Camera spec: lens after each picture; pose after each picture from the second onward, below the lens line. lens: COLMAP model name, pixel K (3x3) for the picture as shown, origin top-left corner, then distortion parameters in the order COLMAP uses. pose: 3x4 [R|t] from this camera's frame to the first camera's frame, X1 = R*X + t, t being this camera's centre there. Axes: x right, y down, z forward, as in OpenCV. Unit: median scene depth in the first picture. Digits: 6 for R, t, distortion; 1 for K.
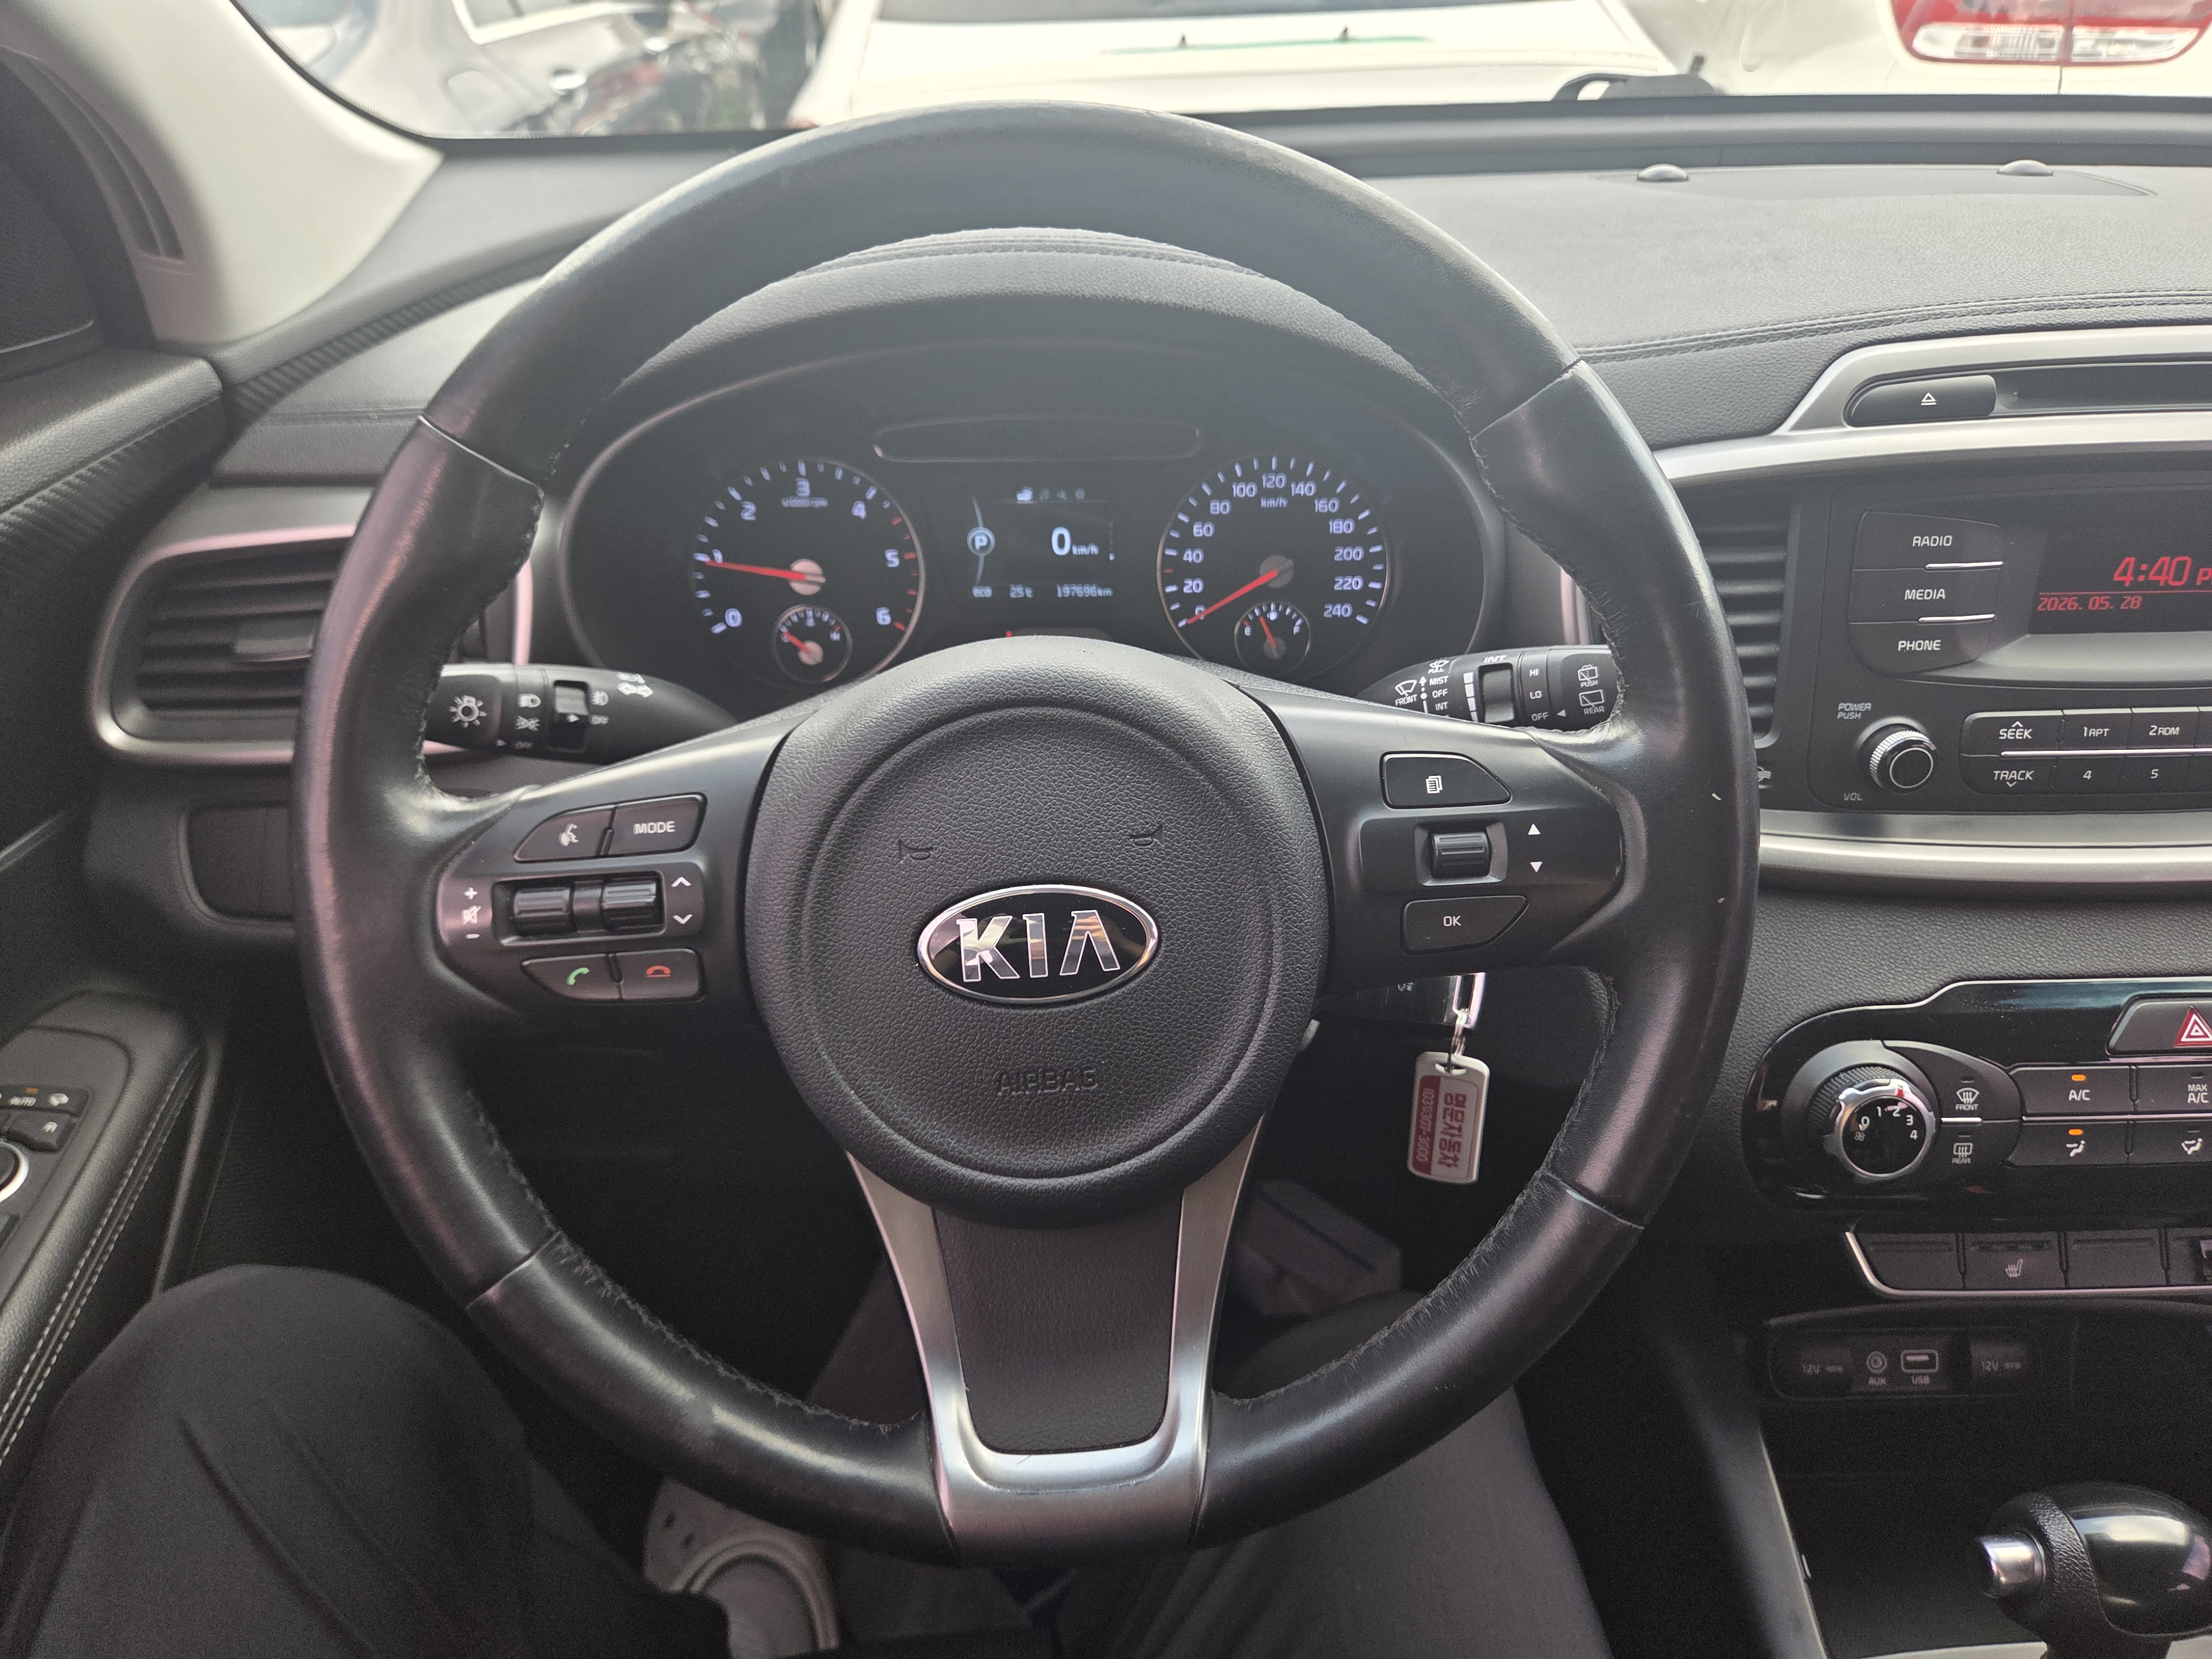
lens RADIAL K [[1527.5, 0, 1088.0], [0, 1527.5, 823.2], [0, 0, 1]] dist [0.050792, -0.050425]
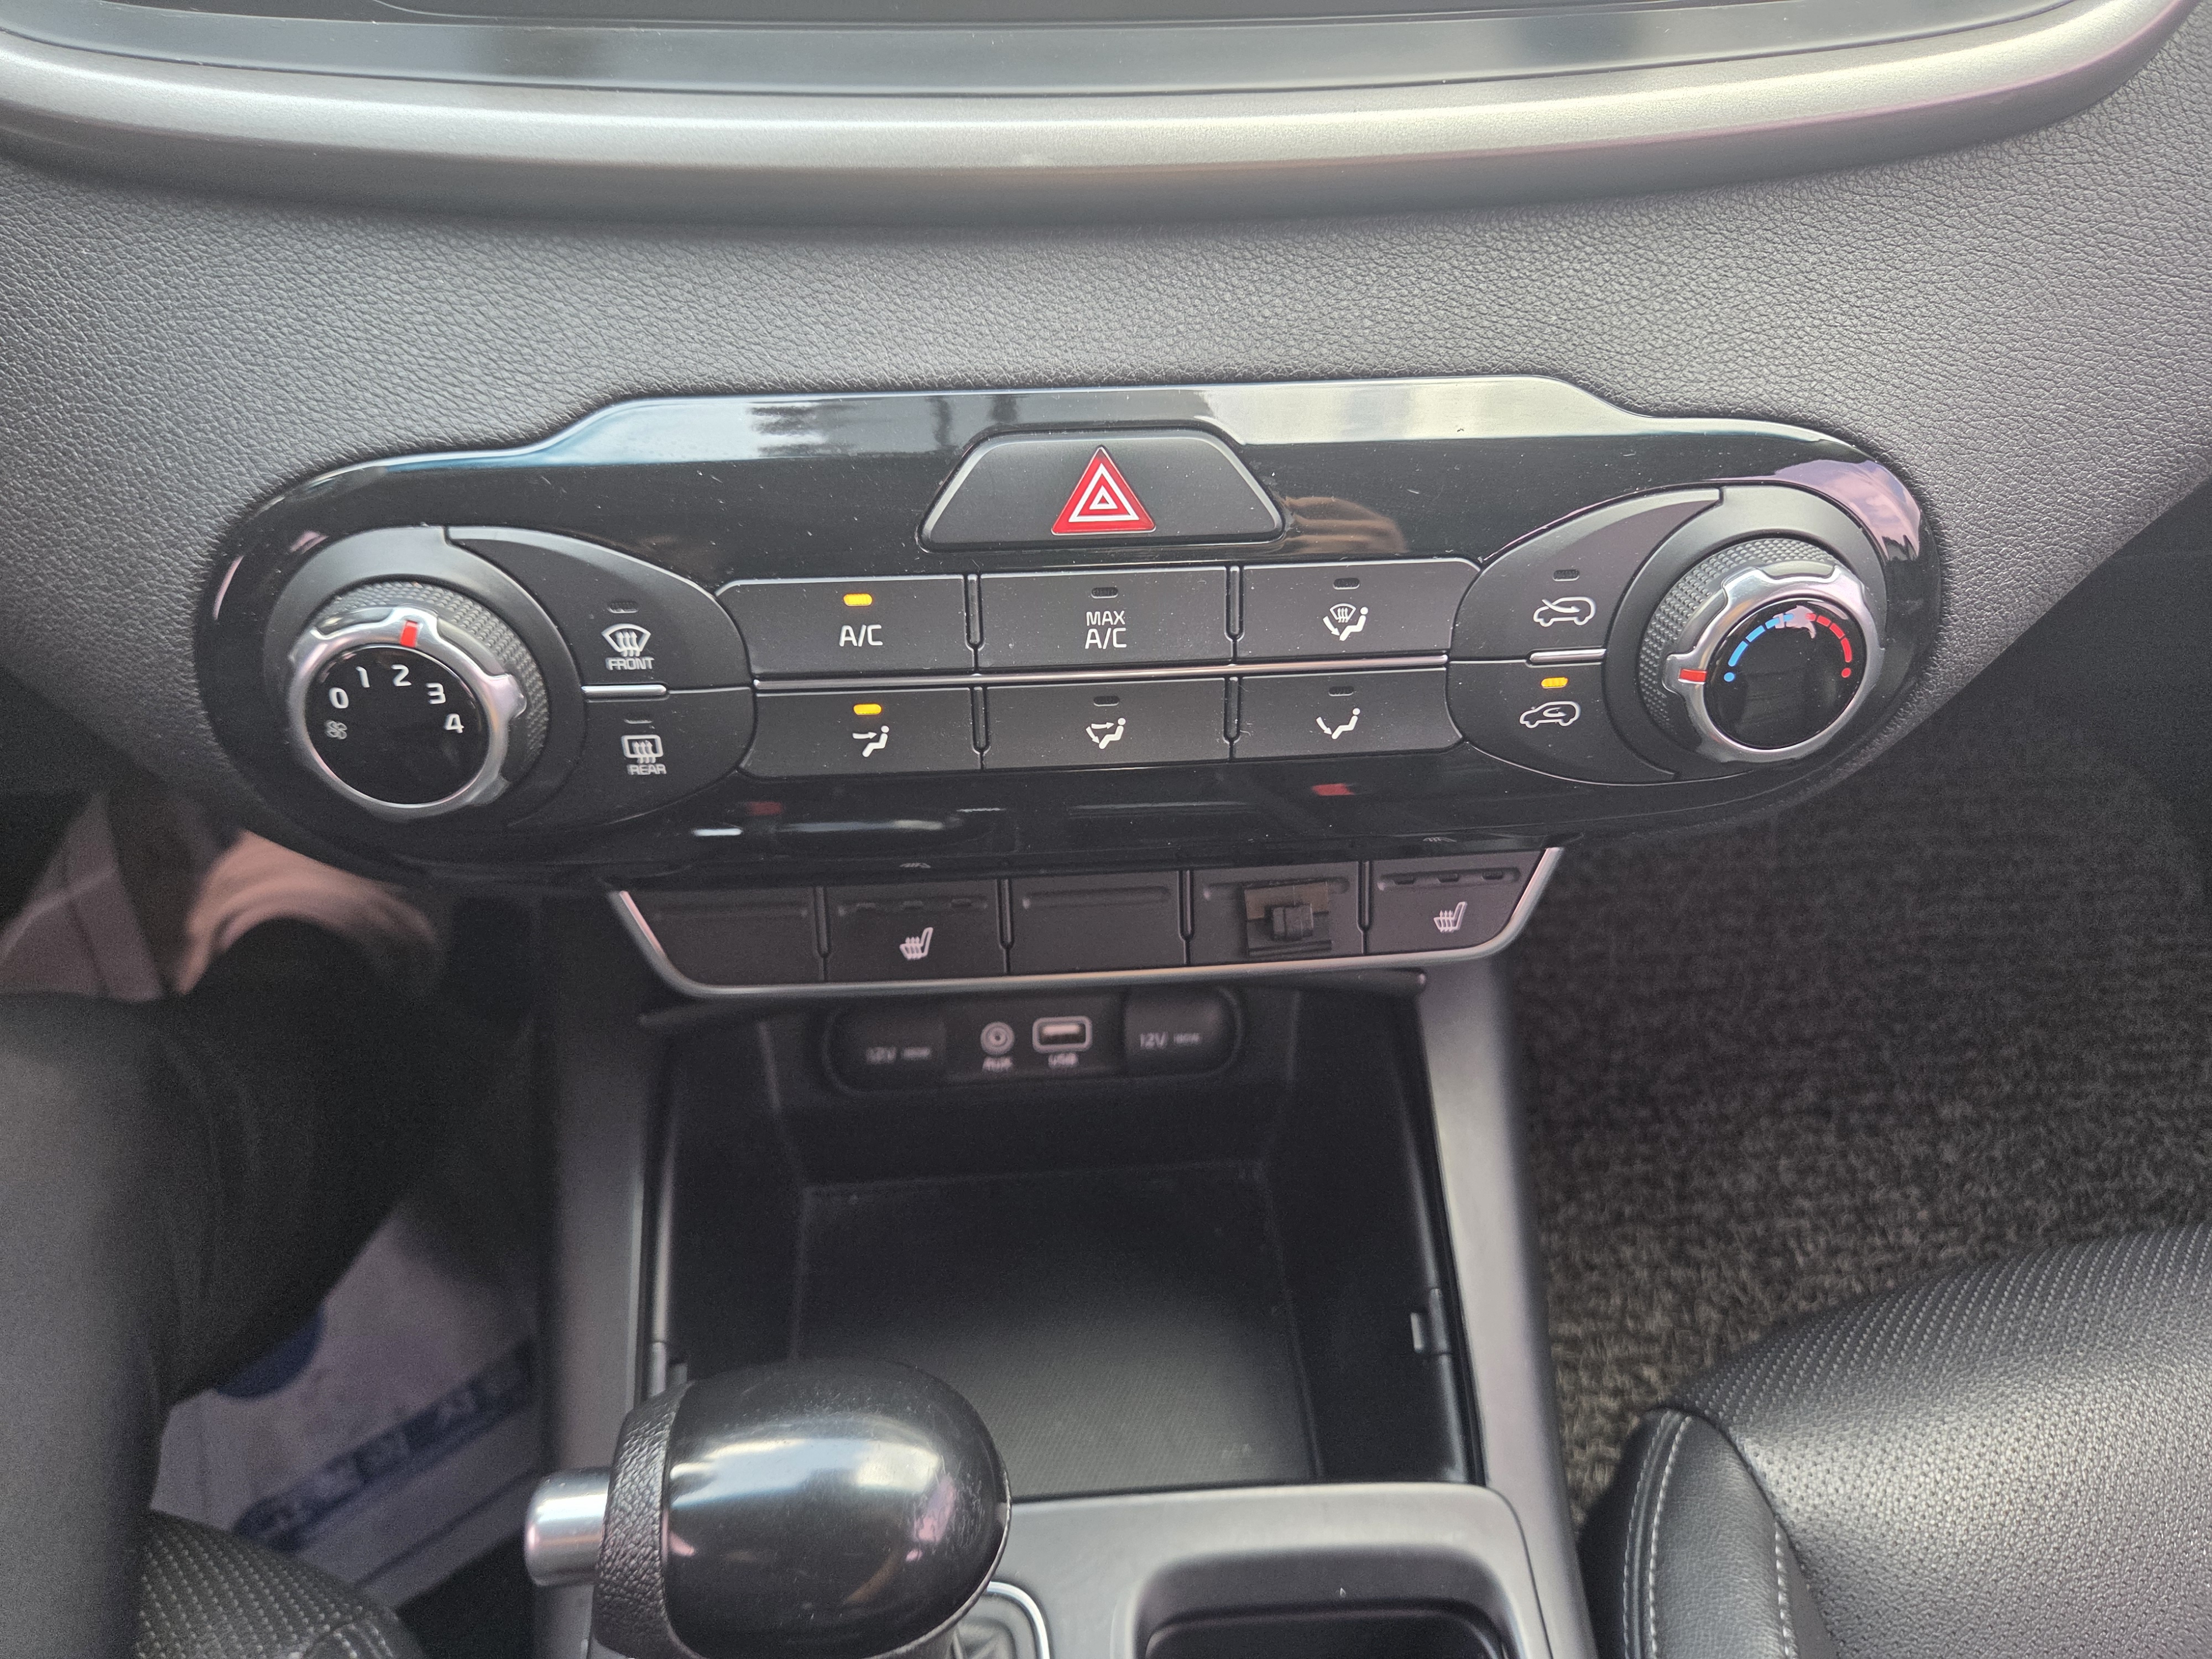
lens RADIAL K [[1527.5, 0, 1099.8], [0, 1527.5, 823.0], [0, 0, 1]] dist [0.050792, -0.050425]
pose [[0.998580, -0.020381, 0.049222, 0.553290], [0.005685, 0.959421, 0.281922, 0.077156], [-0.052971, -0.281242, 0.958174, 0.411393]]
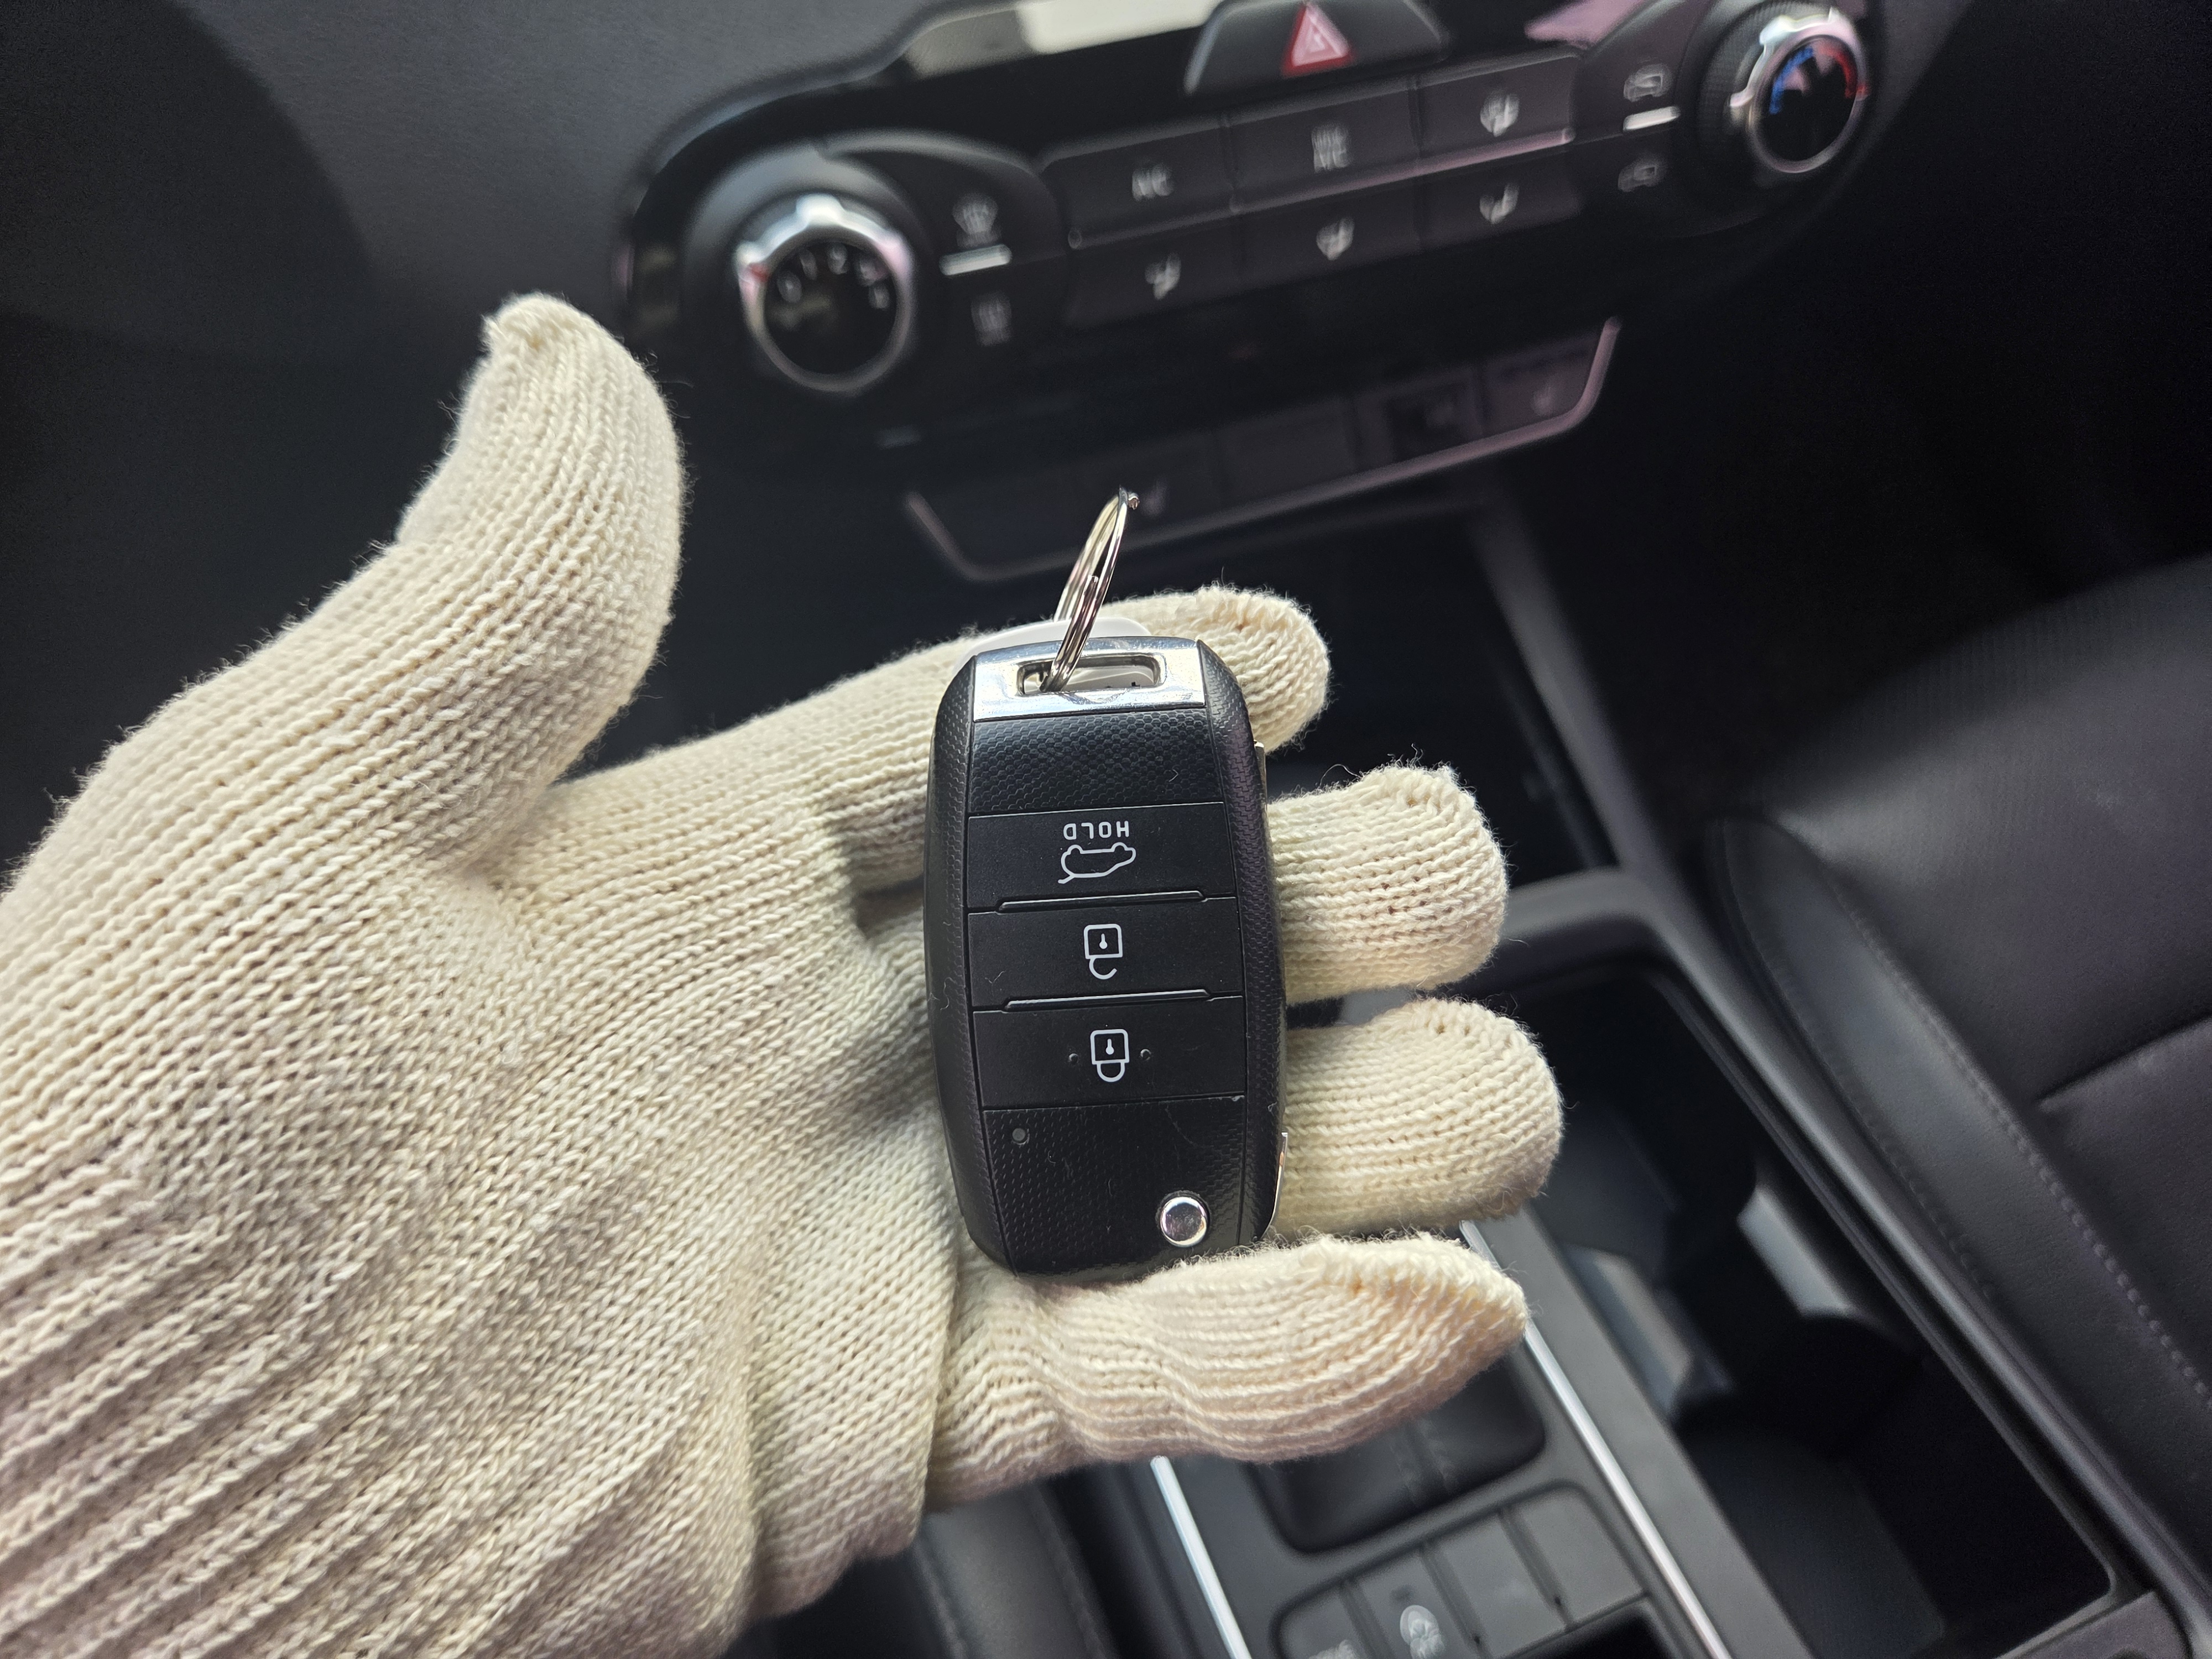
lens RADIAL K [[1598.5, 0, 1130.1], [0, 1598.5, 844.9], [0, 0, 1]] dist [0.045079, -0.057368]
pose [[0.938197, -0.264070, 0.223726, 0.338299], [0.164490, 0.908954, 0.383073, 0.134748], [-0.304515, -0.322597, 0.896215, 0.281696]]
